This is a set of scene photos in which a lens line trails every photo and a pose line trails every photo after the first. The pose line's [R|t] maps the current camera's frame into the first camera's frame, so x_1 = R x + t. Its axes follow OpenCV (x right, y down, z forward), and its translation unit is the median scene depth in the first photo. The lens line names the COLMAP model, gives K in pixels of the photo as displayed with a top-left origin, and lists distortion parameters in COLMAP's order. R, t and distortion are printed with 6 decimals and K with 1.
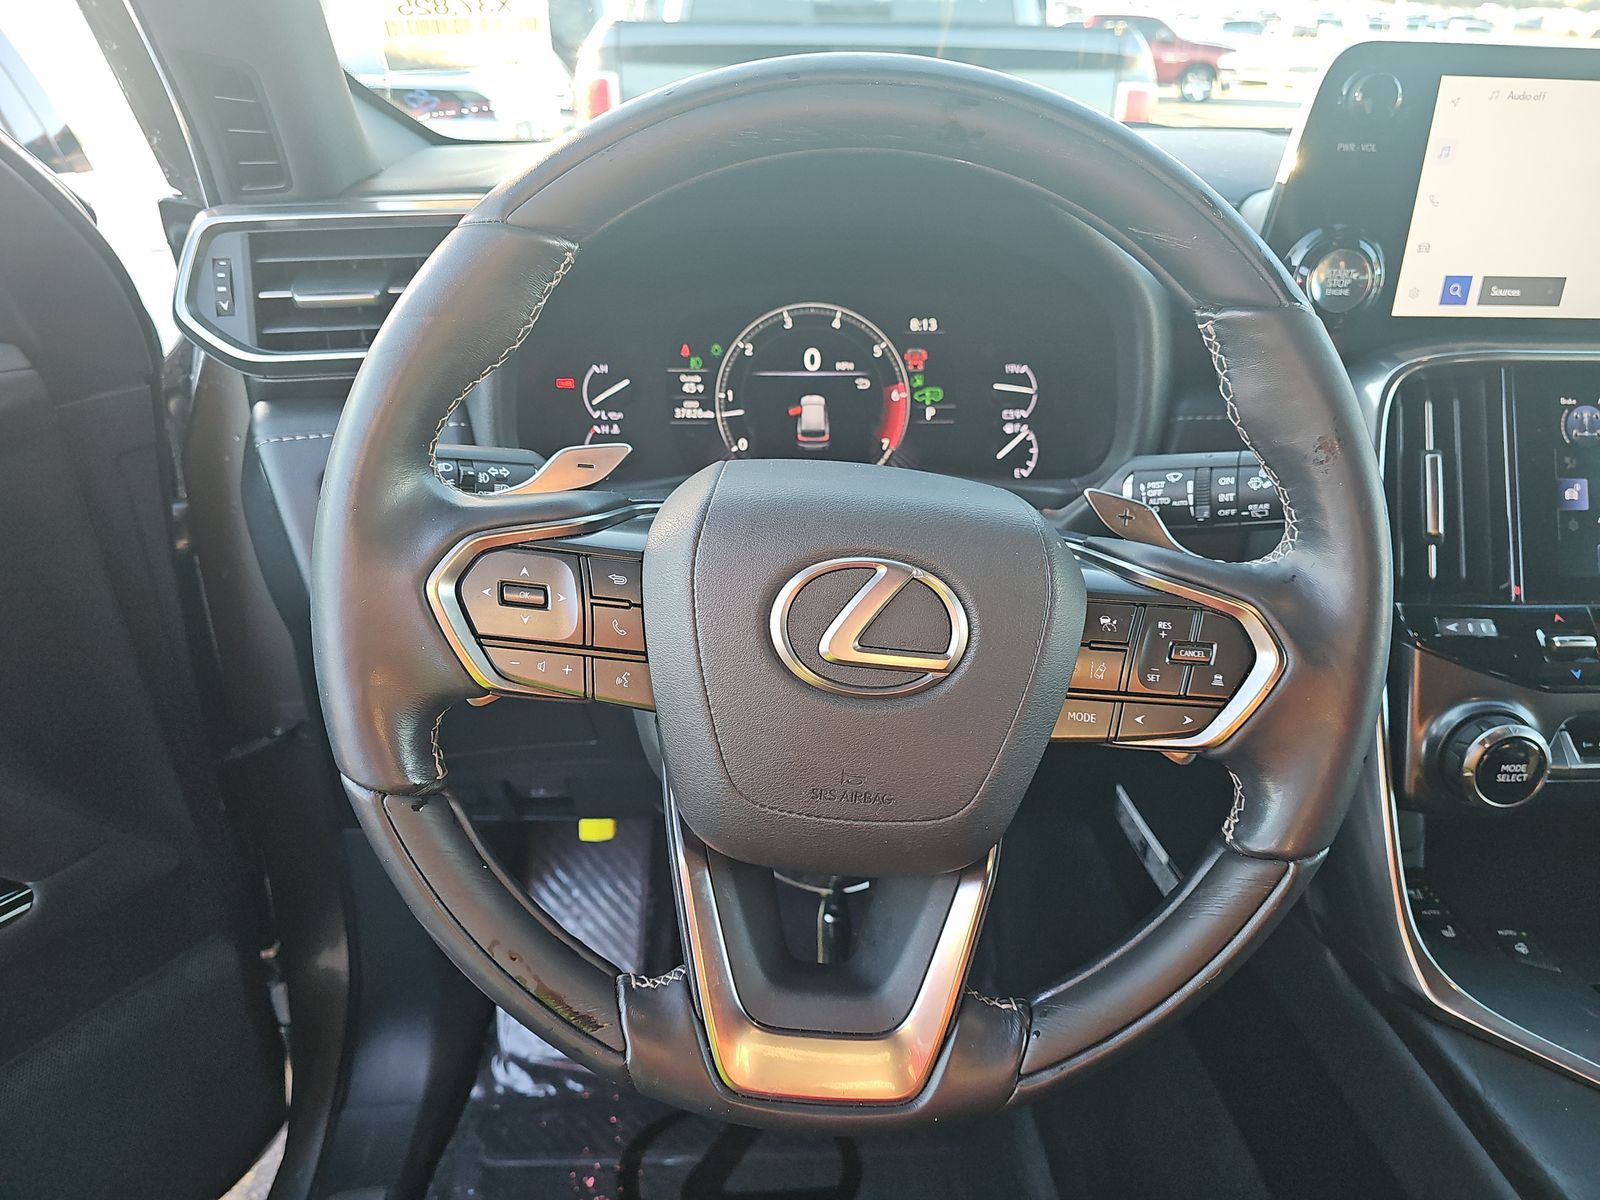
lens RADIAL K [[1078.4, 0, 741.2], [0, 1078.4, 600.4], [0, 0, 1]] dist [0.004112, -0.026039]
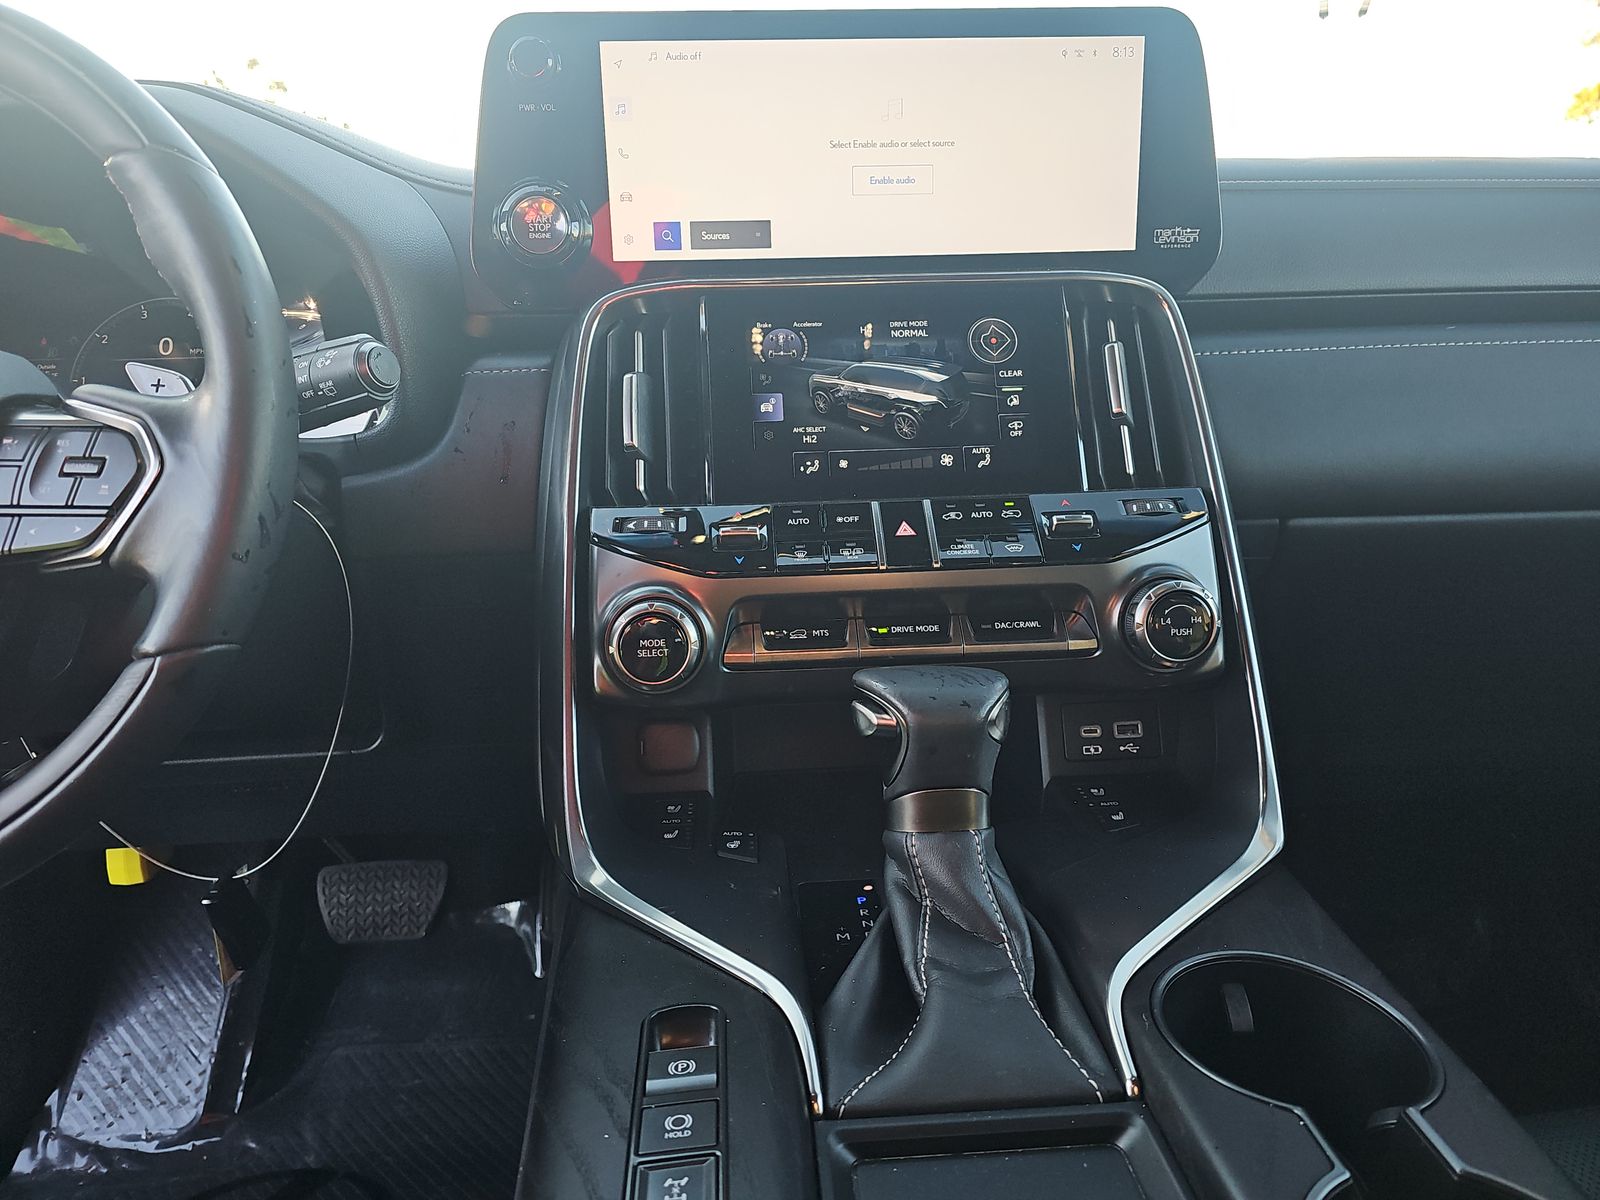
lens RADIAL K [[1078.4, 0, 741.2], [0, 1078.4, 600.4], [0, 0, 1]] dist [0.004112, -0.026039]
pose [[0.998879, -0.035680, 0.031113, 0.707309], [0.040070, 0.987211, -0.154301, 0.253119], [-0.025209, 0.155375, 0.987534, -0.026322]]
